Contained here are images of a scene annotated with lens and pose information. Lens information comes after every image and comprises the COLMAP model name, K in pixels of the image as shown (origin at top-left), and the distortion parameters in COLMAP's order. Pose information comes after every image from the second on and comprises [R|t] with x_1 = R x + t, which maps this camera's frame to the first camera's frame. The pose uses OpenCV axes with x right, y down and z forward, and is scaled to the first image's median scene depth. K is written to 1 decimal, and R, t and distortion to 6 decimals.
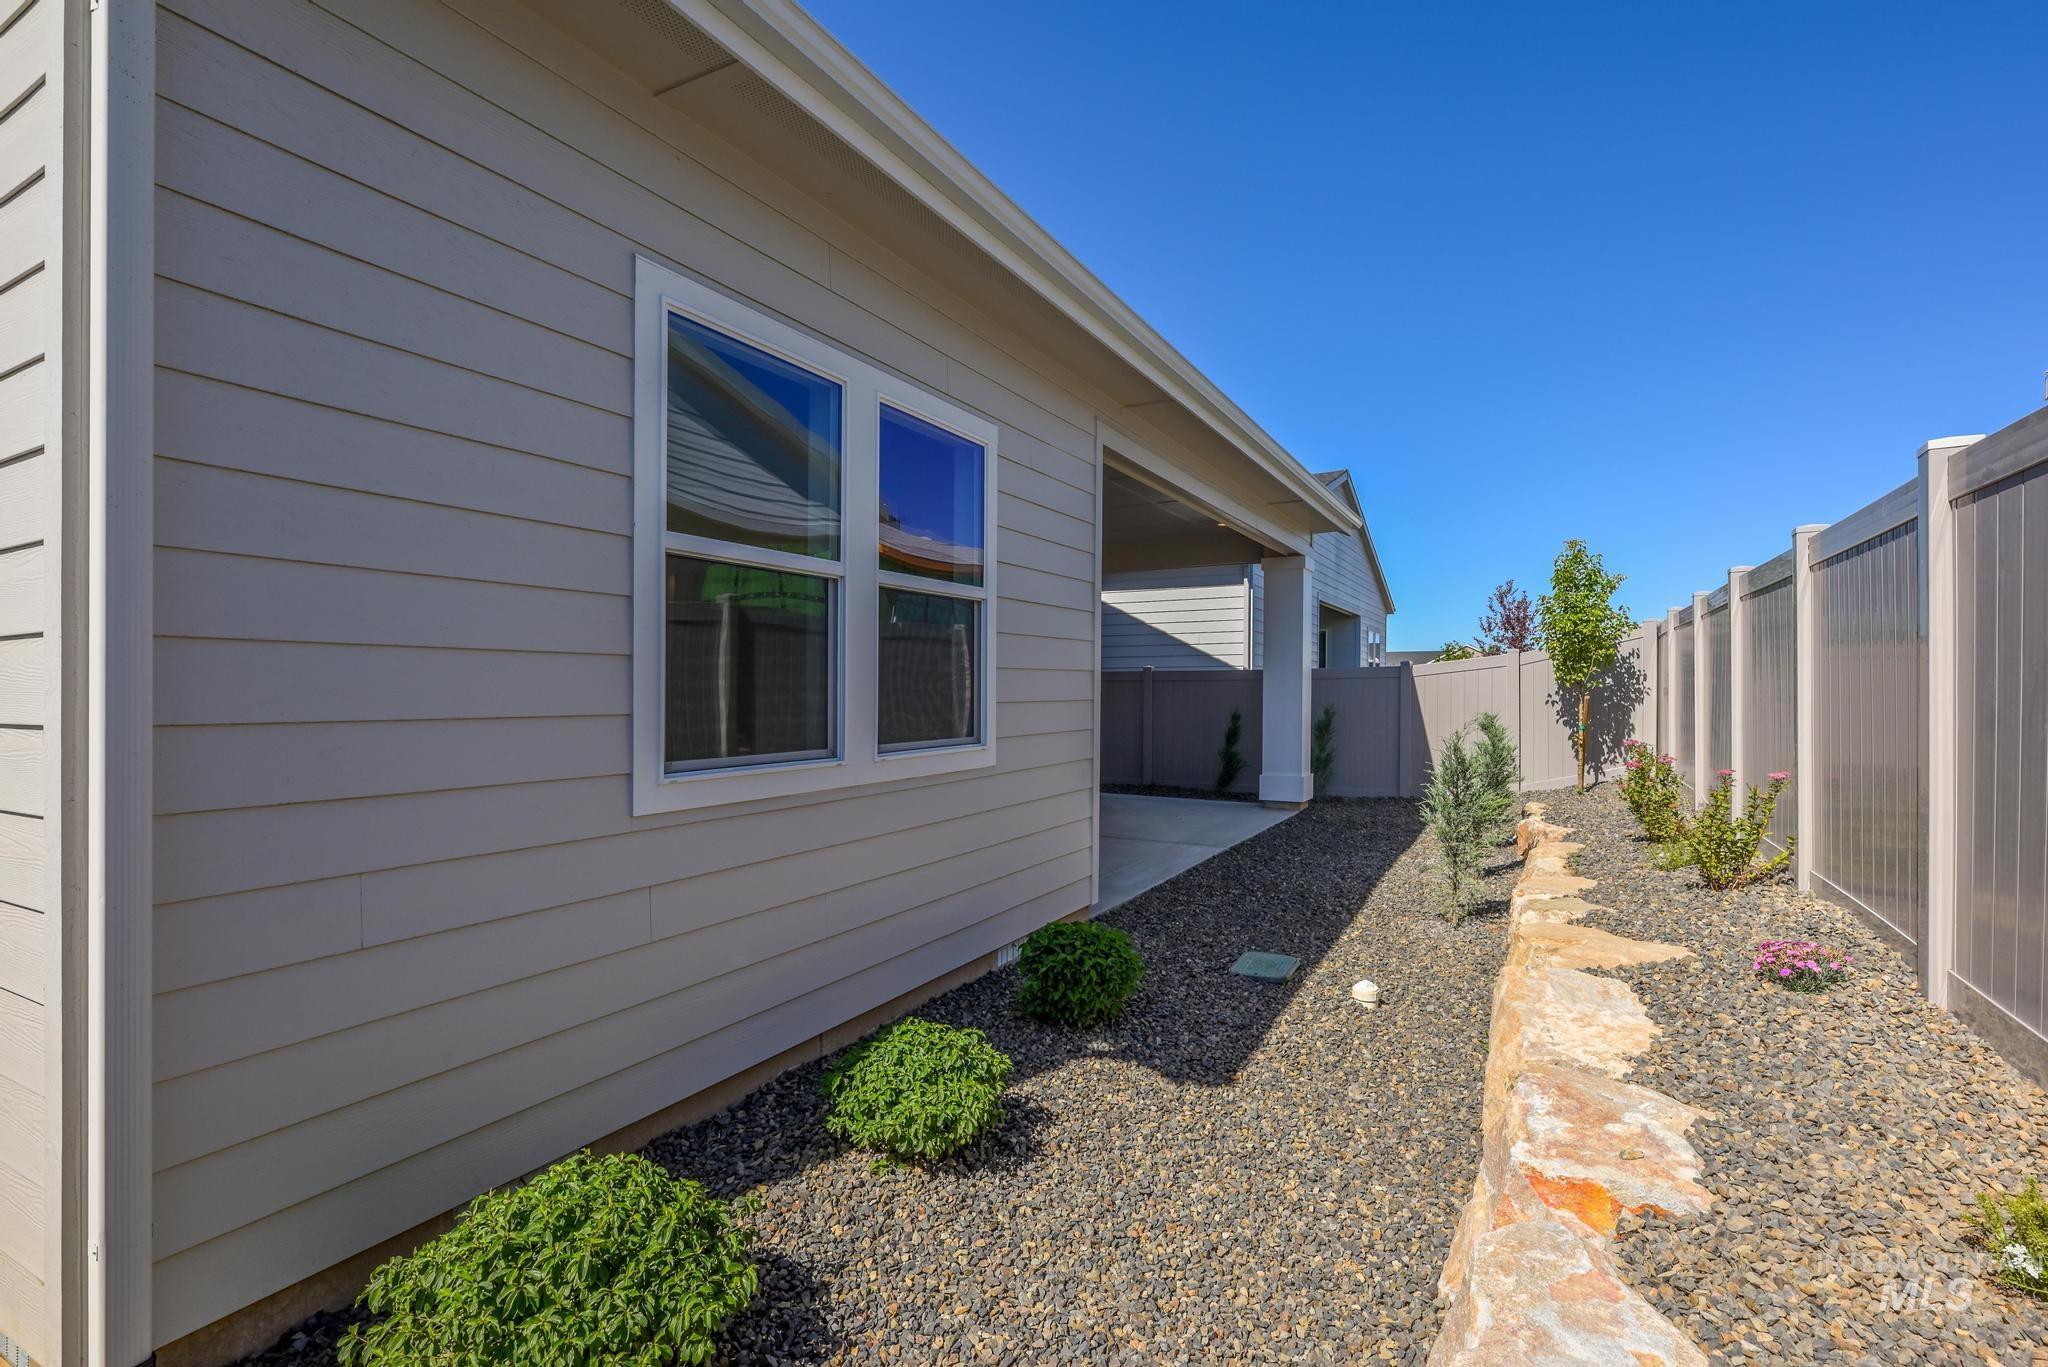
lens RADIAL K [[945.2, 0, 1030.1], [0, 945.2, 686.4], [0, 0, 1]] dist [0.001721, 0.000304]
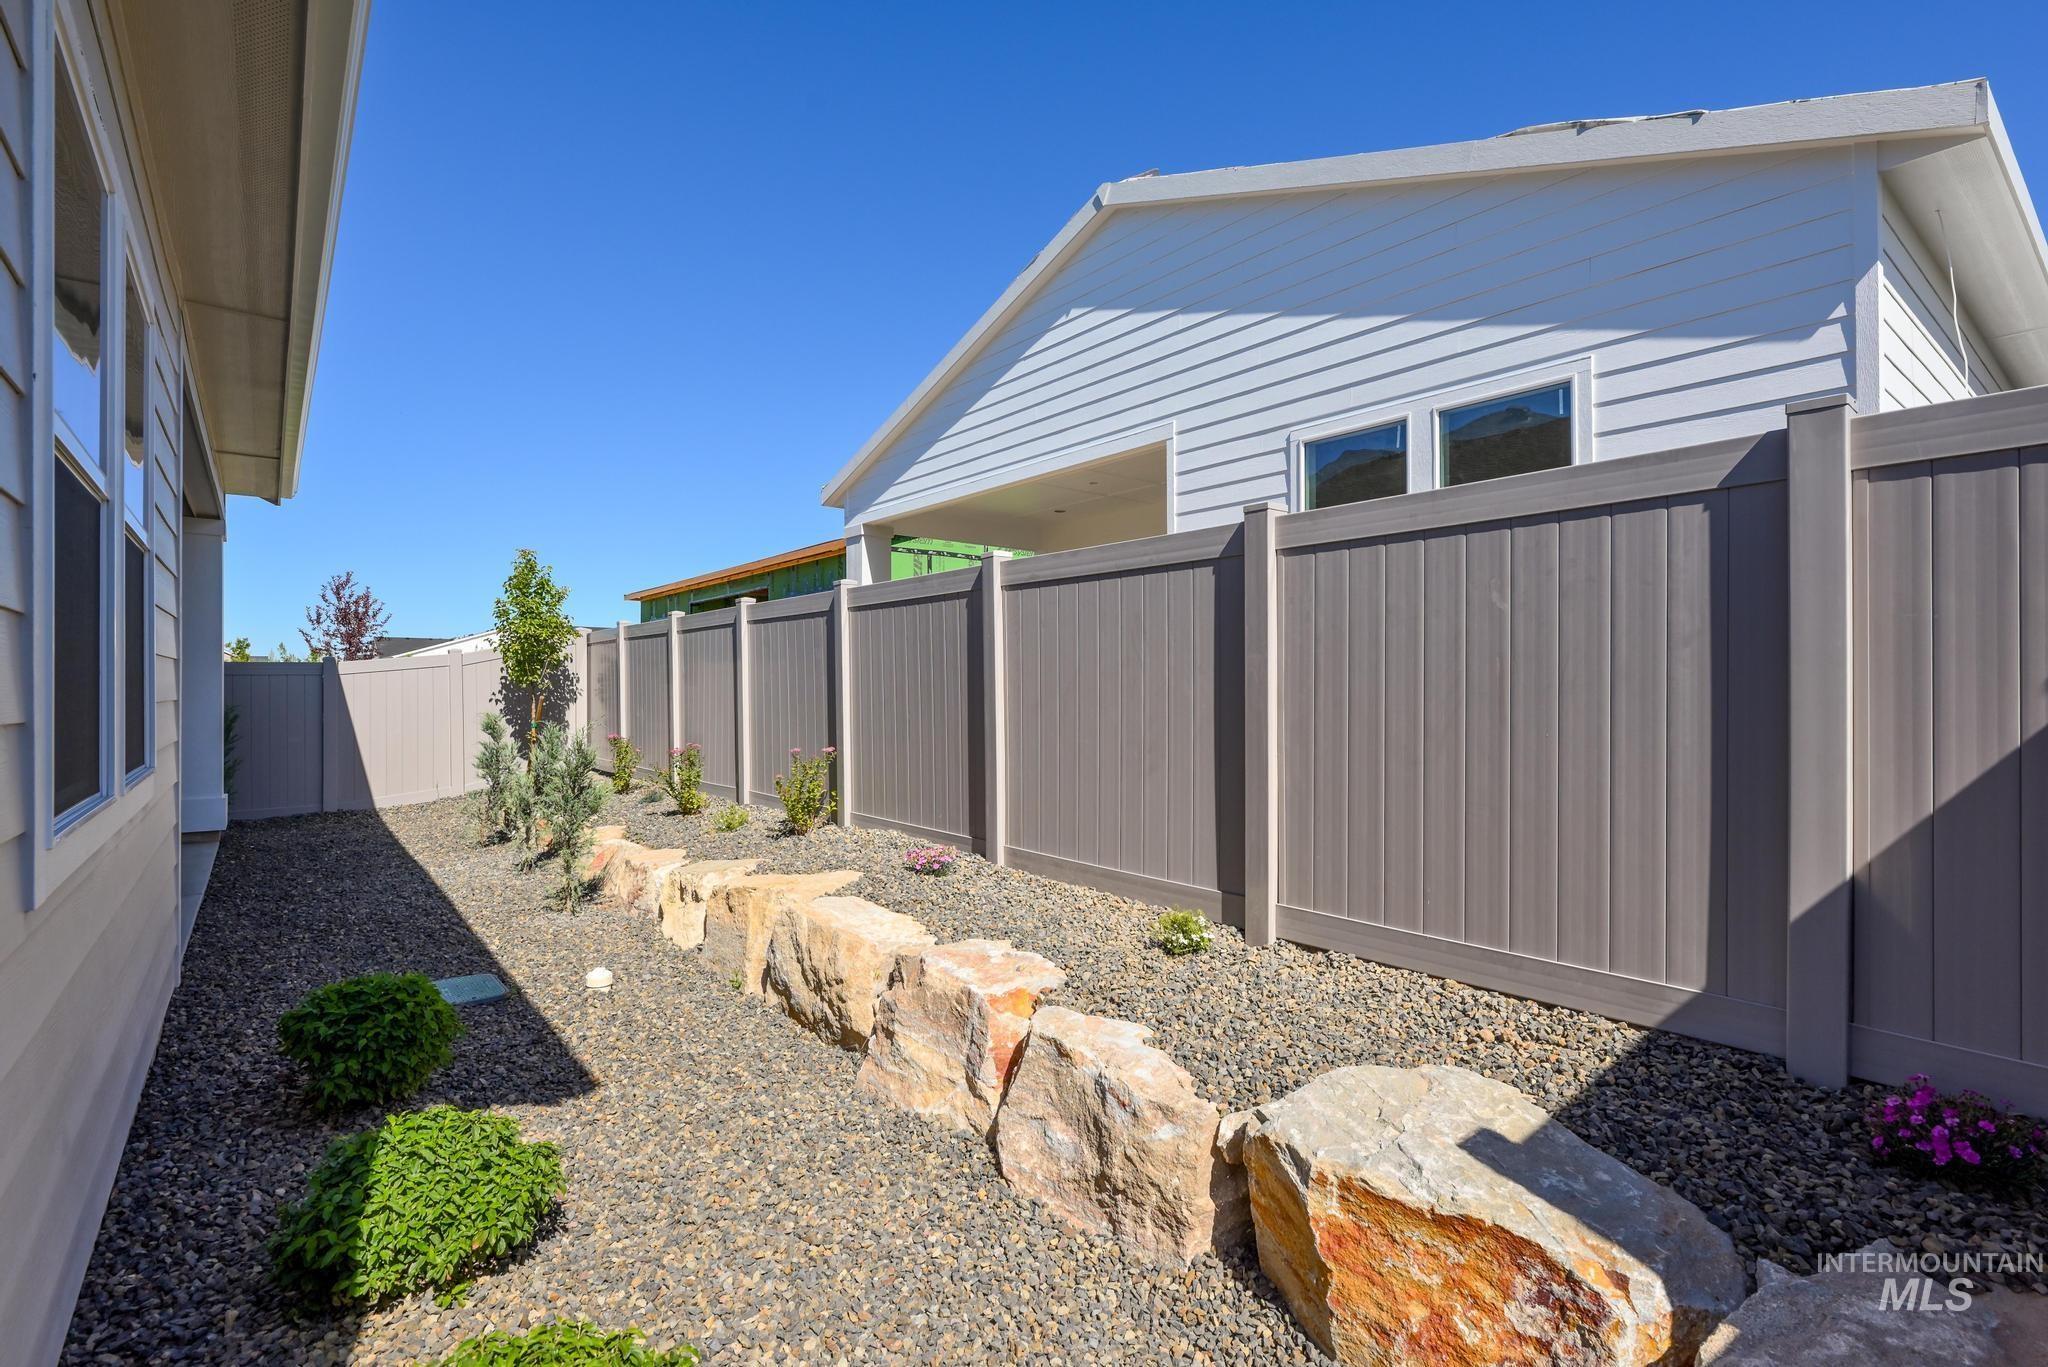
lens RADIAL K [[945.2, 0, 1023.7], [0, 945.2, 690.7], [0, 0, 1]] dist [0.001721, 0.000304]
pose [[0.389382, 0.001650, 0.921075, -0.367218], [-0.006522, 0.999978, 0.000966, -0.000893], [-0.921053, -0.006383, 0.389384, 0.134065]]
